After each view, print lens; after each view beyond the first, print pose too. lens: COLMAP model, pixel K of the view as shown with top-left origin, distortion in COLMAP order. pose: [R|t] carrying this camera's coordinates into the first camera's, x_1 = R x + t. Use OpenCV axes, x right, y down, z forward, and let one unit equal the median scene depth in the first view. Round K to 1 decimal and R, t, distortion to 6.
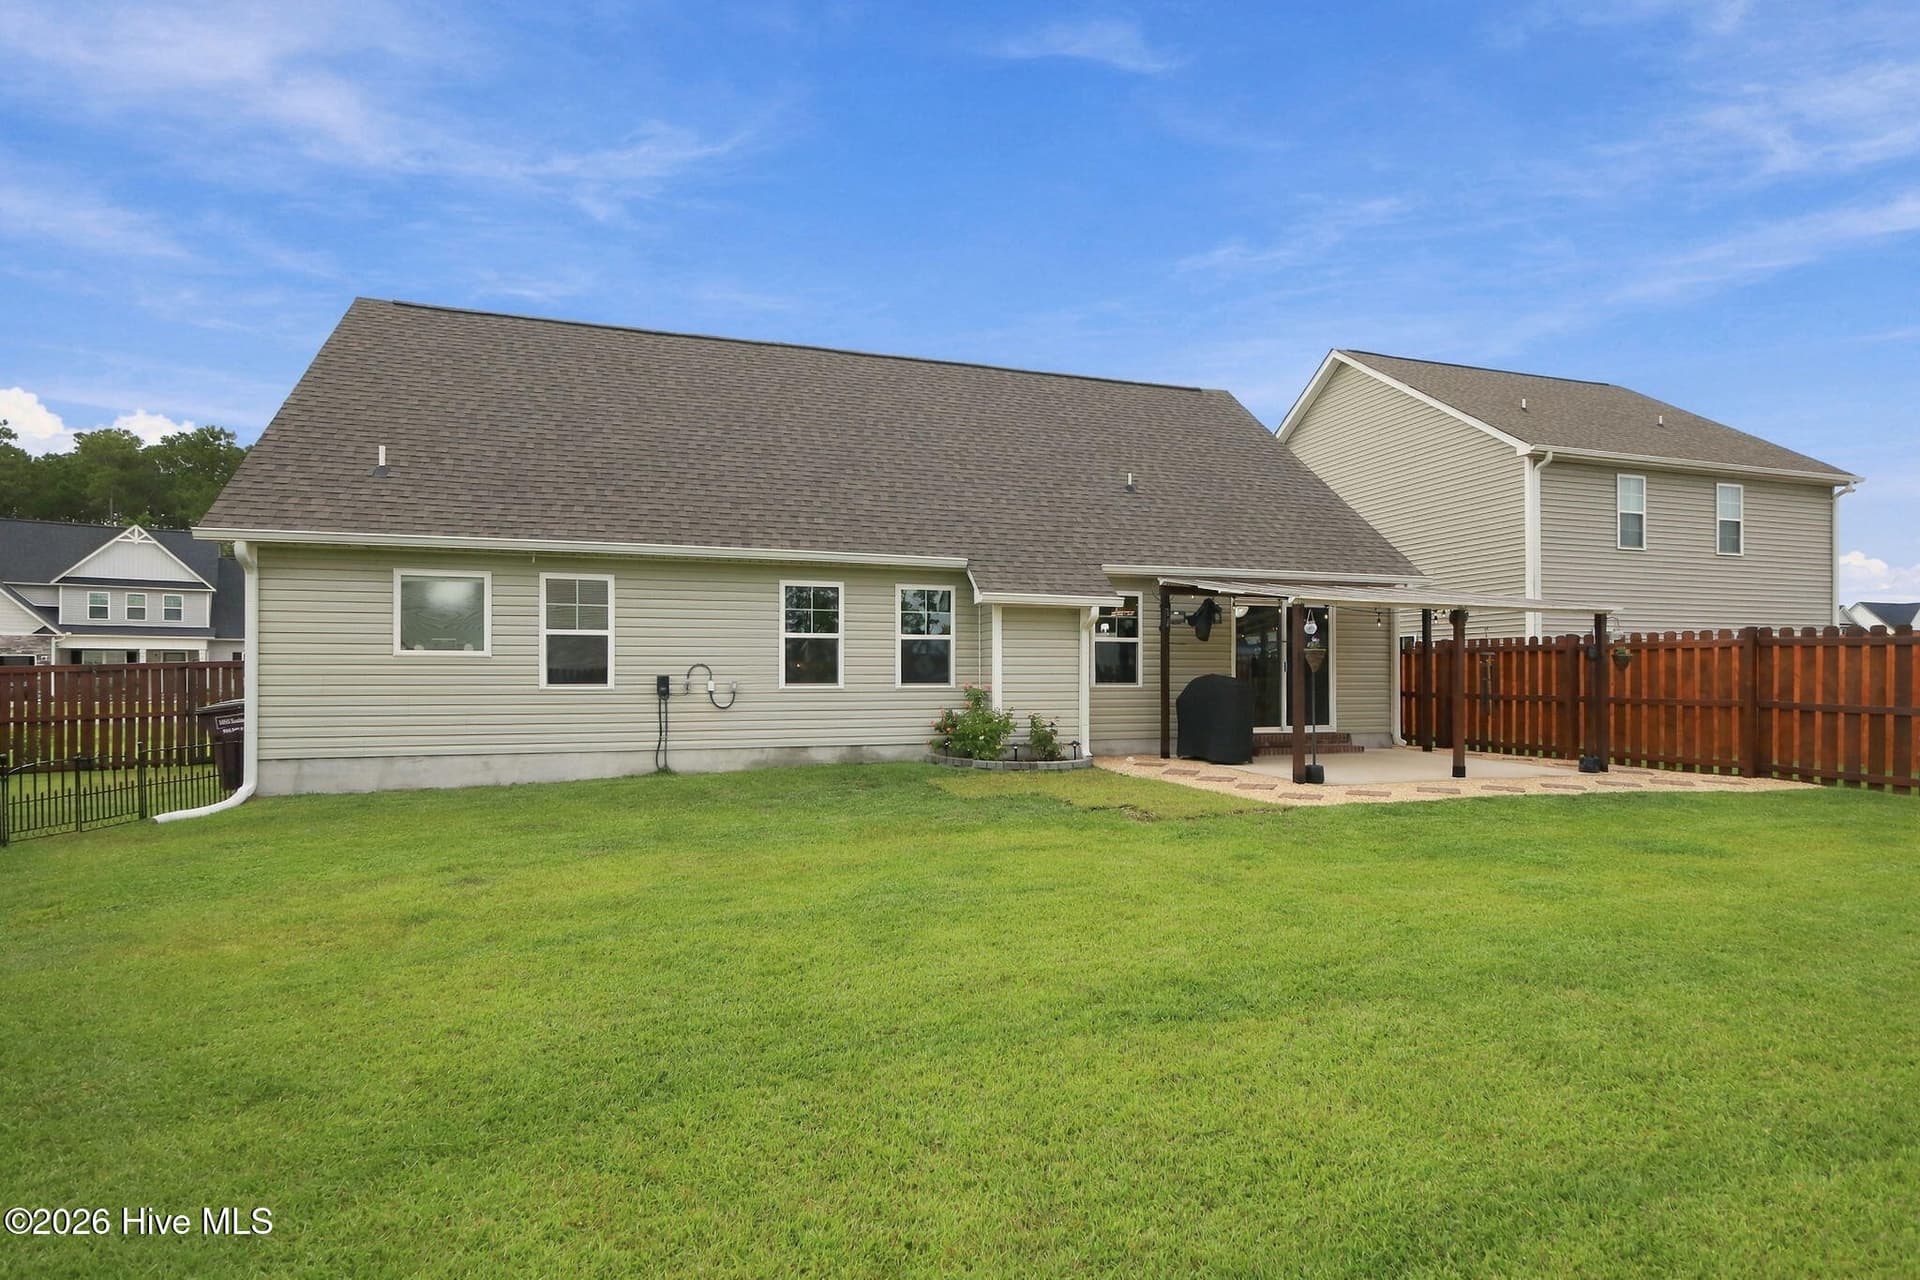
lens RADIAL K [[937.9, 0, 965.6], [0, 937.9, 657.6], [0, 0, 1]] dist [0.000225, 0.000058]
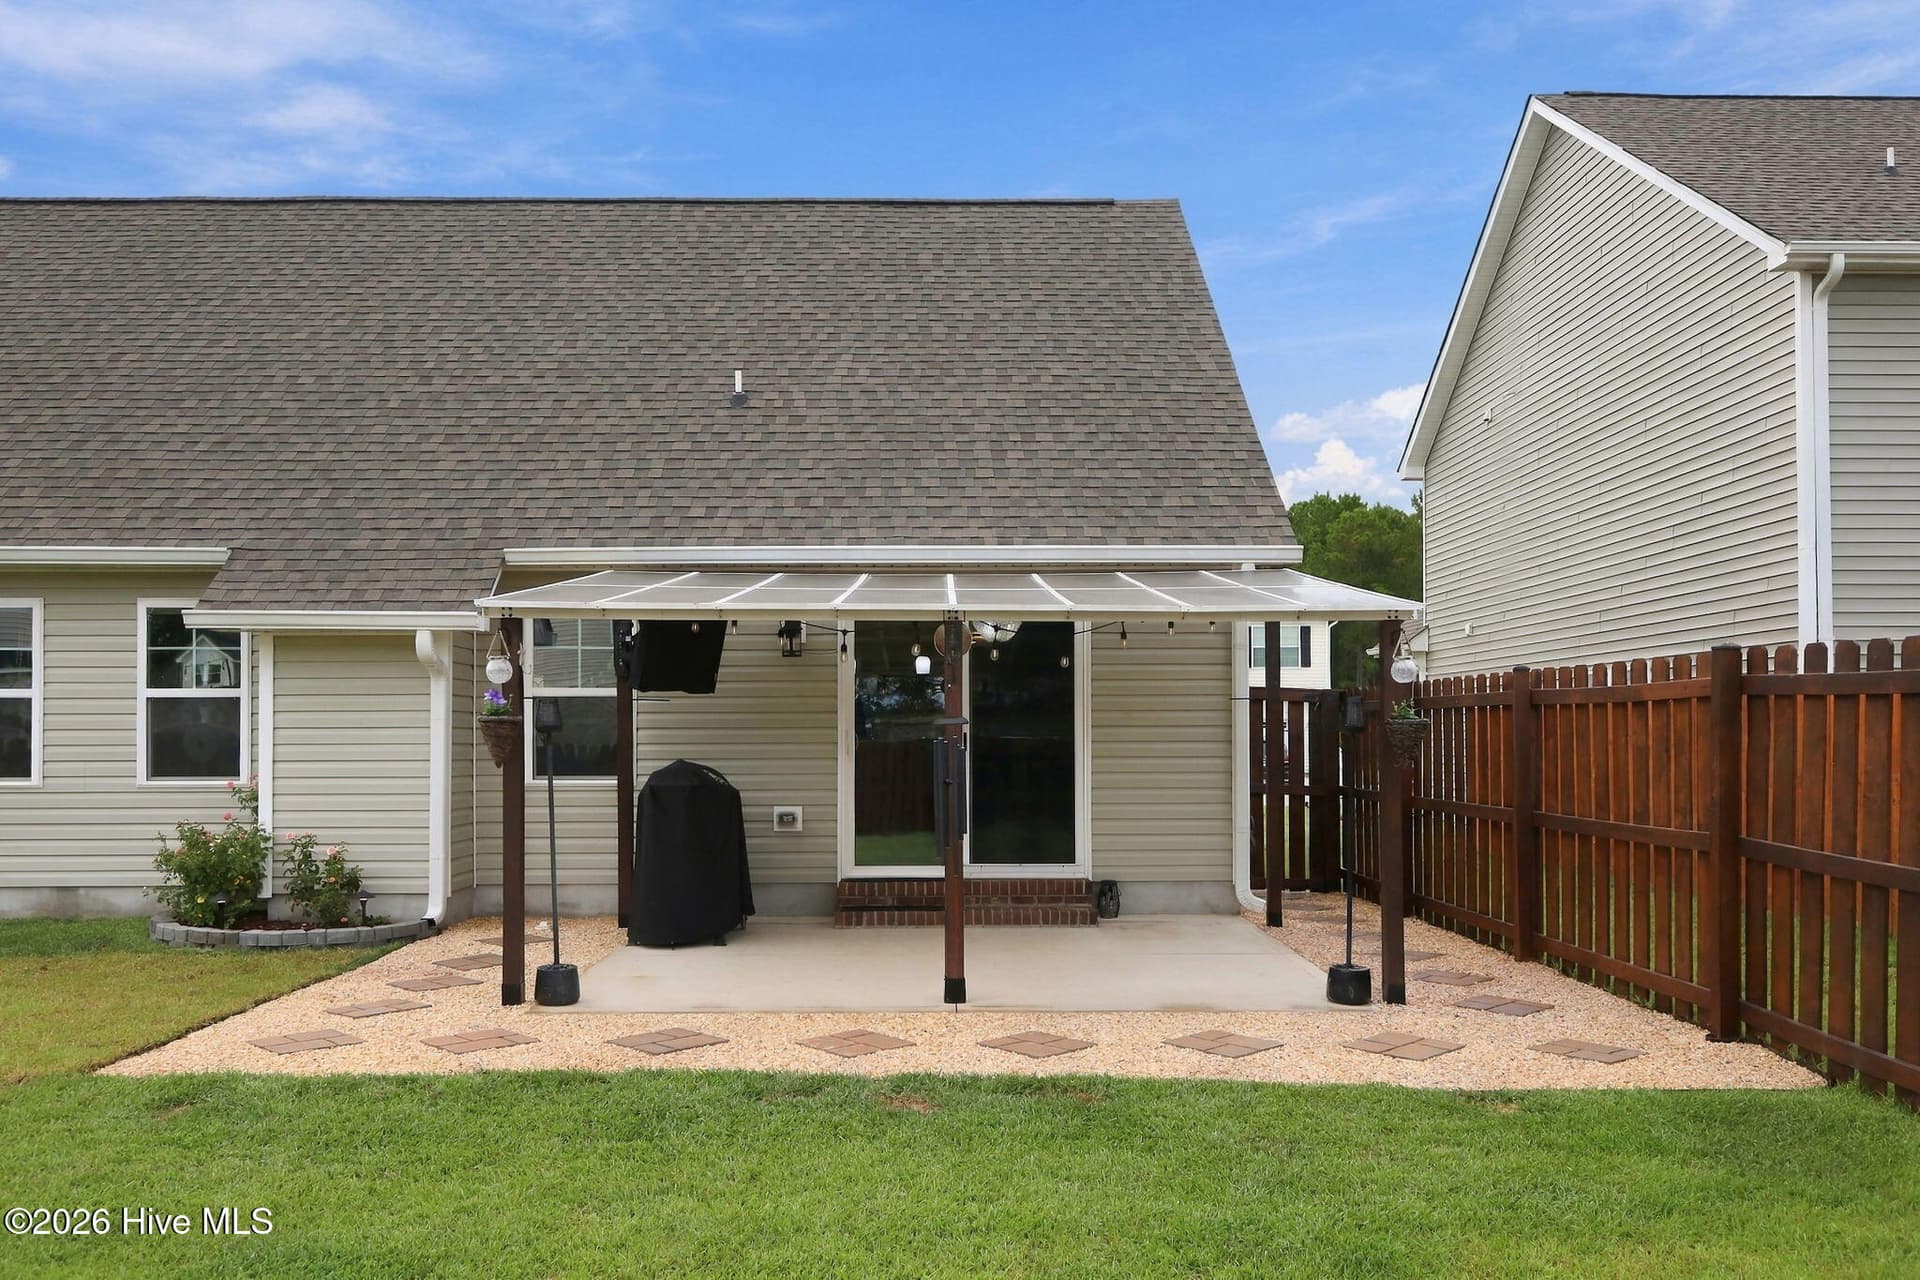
lens RADIAL K [[1467.3, 0, 963.0], [0, 1467.3, 703.3], [0, 0, 1]] dist [-0.000721, 0.000485]
pose [[0.953366, -0.012585, -0.301554, 0.674035], [0.009258, 0.999880, -0.012458, -0.001280], [0.301675, 0.009085, 0.953368, 0.325096]]
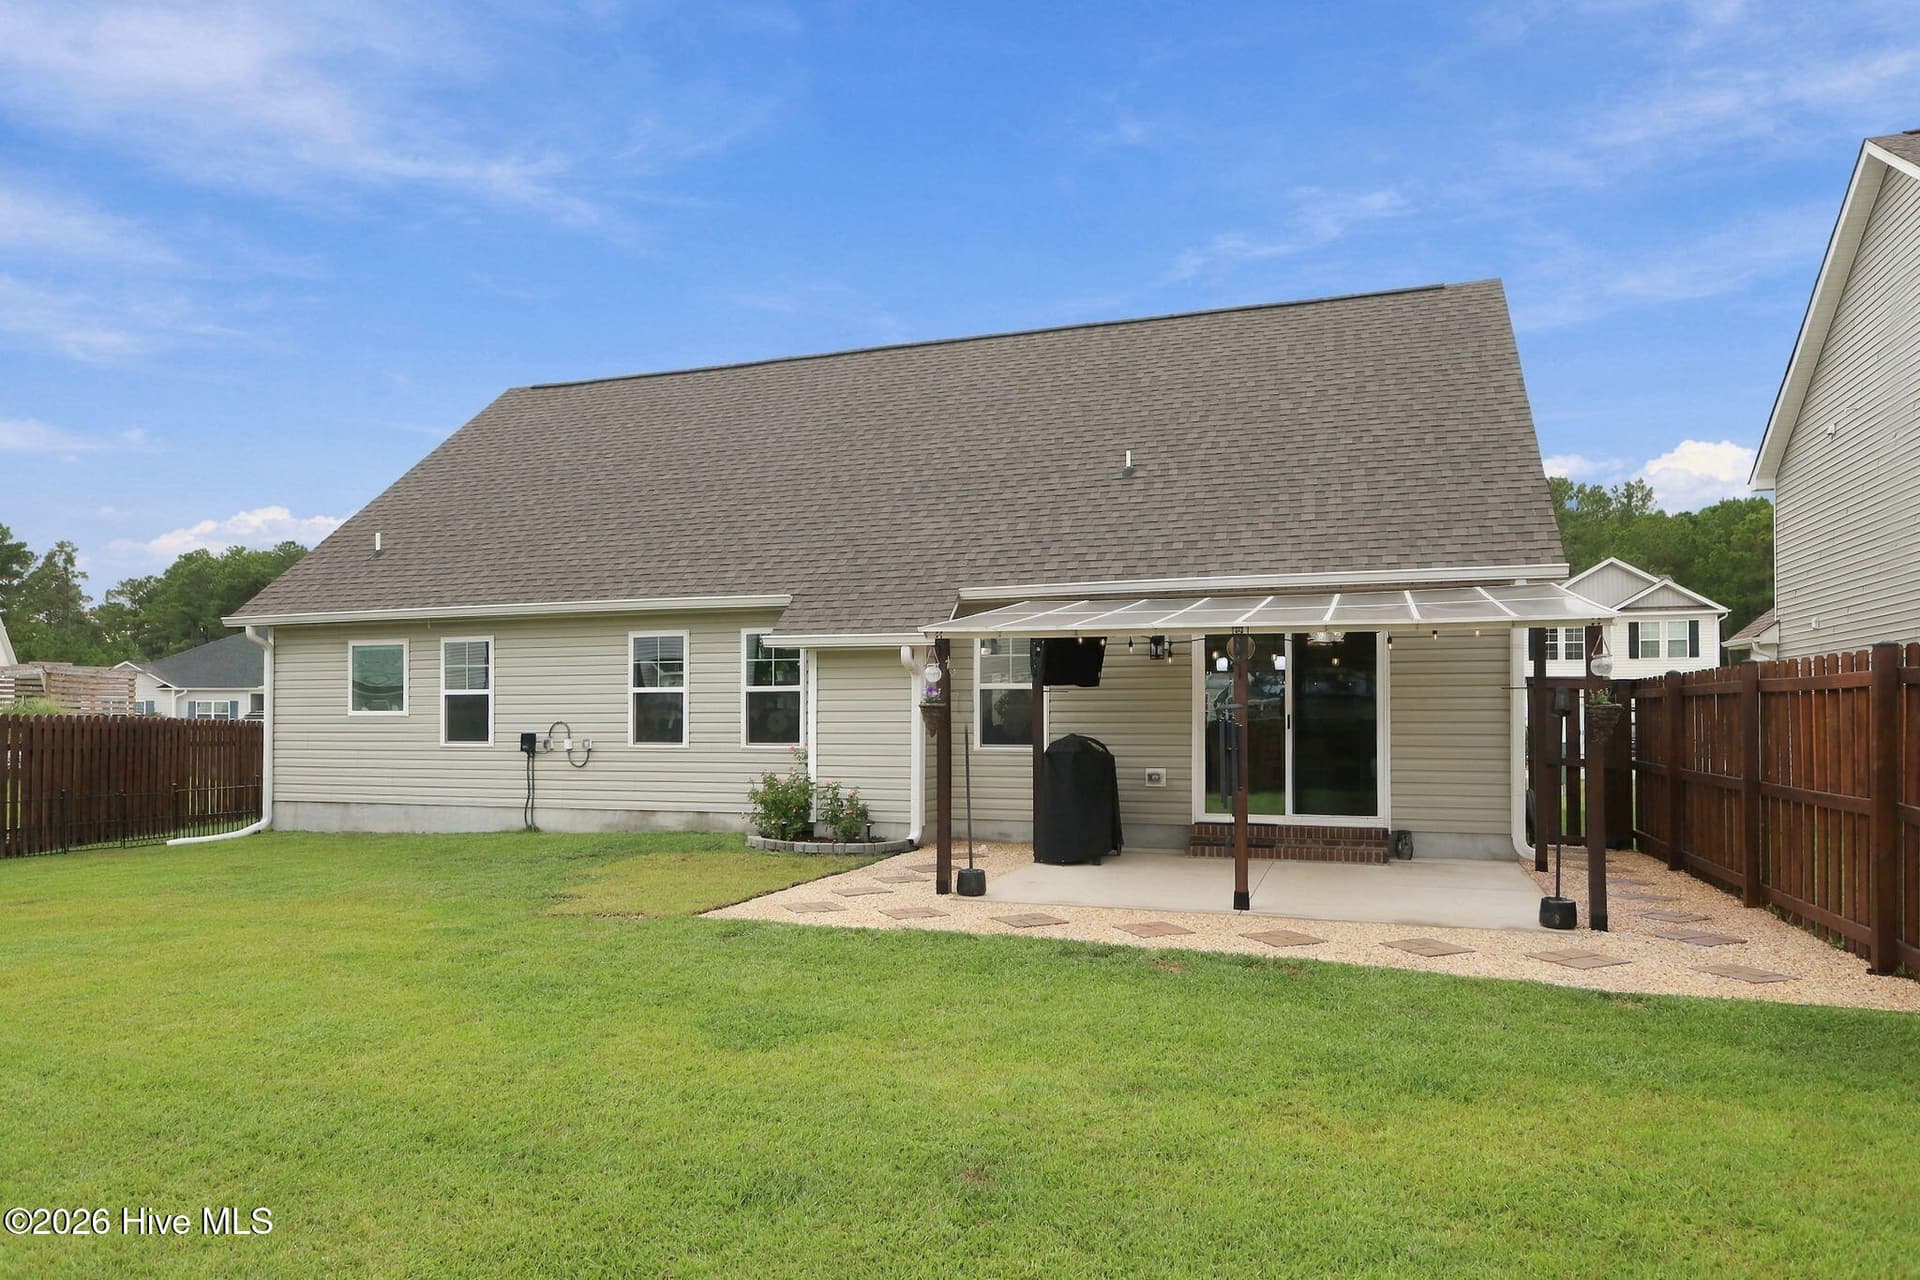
lens RADIAL K [[1167.0, 0, 981.2], [0, 1167.0, 683.1], [0, 0, 1]] dist [-0.002265, -0.001757]
pose [[0.798531, -0.022027, -0.601550, 0.773592], [0.009761, 0.999673, -0.023647, -0.000340], [0.601874, 0.013011, 0.798485, 0.277779]]
